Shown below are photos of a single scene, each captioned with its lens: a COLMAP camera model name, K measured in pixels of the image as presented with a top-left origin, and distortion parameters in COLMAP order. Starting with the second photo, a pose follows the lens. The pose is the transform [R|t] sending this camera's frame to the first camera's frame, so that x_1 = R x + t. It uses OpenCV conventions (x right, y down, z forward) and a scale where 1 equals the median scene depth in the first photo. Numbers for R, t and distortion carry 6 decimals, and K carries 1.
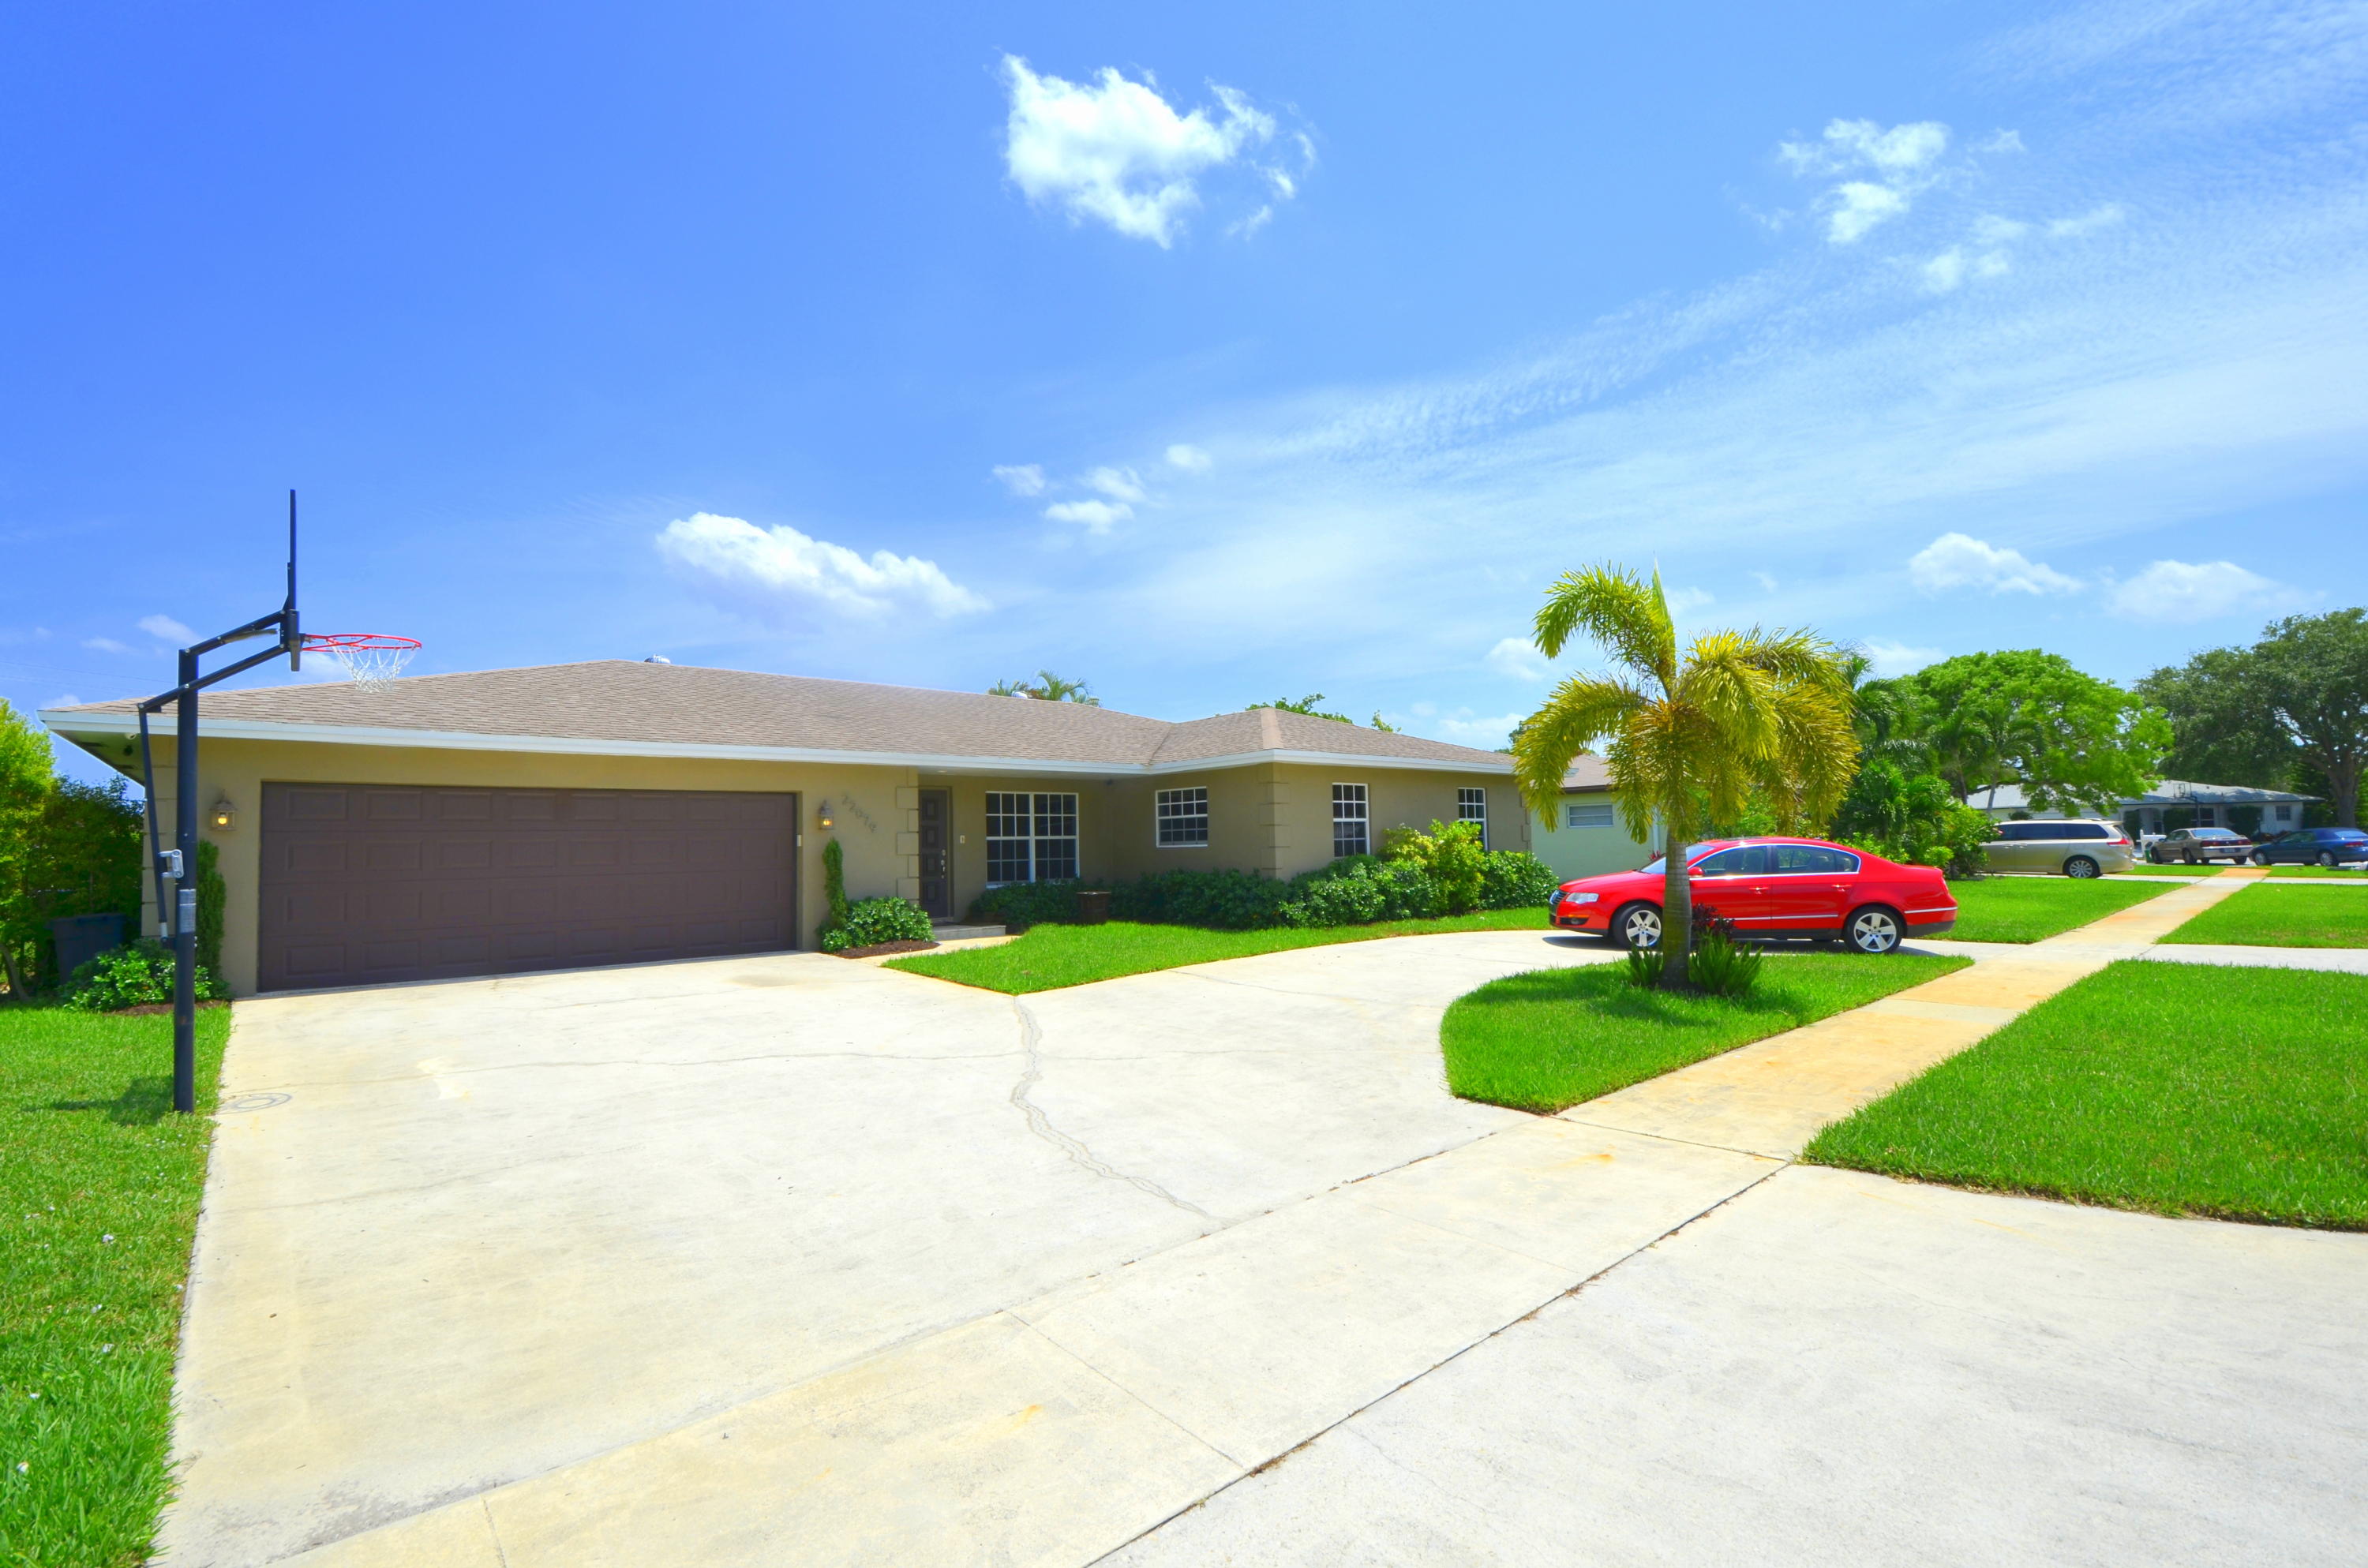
lens RADIAL K [[1036.7, 0, 1174.9], [0, 1036.7, 794.0], [0, 0, 1]] dist [0.019750, -0.025030]
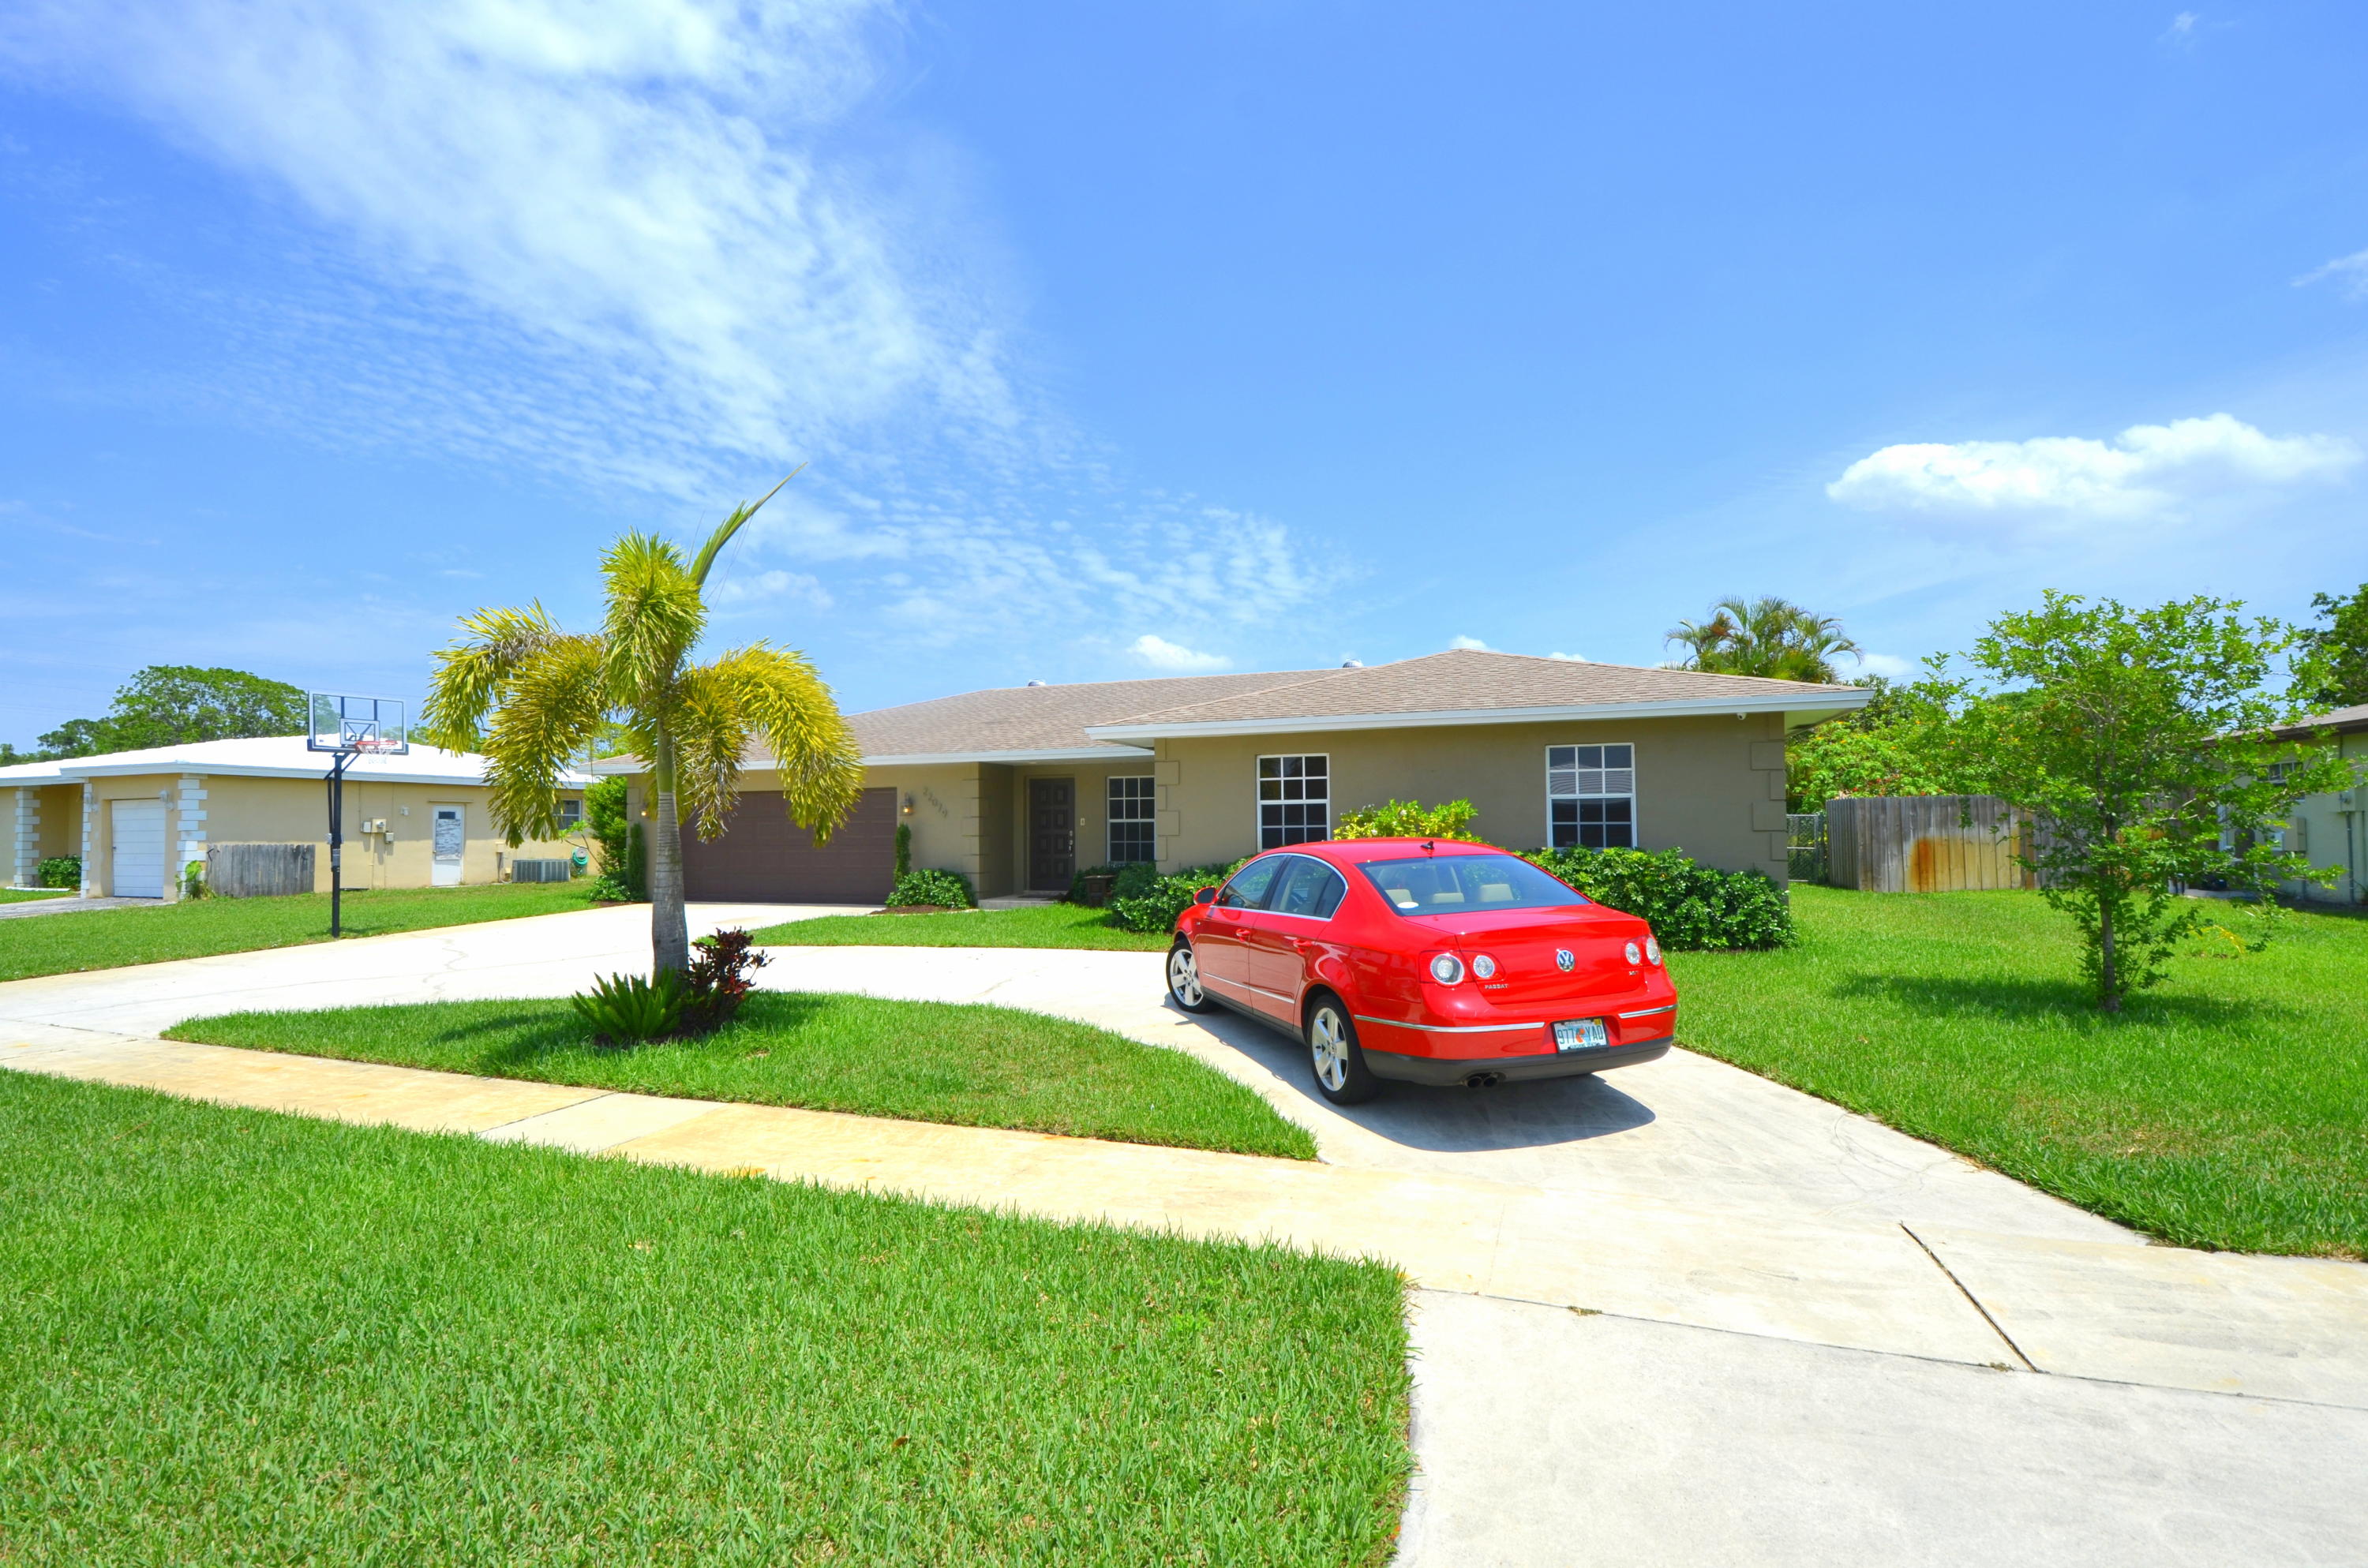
lens RADIAL K [[1036.7, 0, 1174.9], [0, 1036.7, 794.0], [0, 0, 1]] dist [0.019750, -0.025030]
pose [[0.490434, -0.013443, -0.871374, 0.773601], [0.039312, 0.999204, 0.006711, 0.010288], [0.870591, -0.037546, 0.490573, 0.535206]]
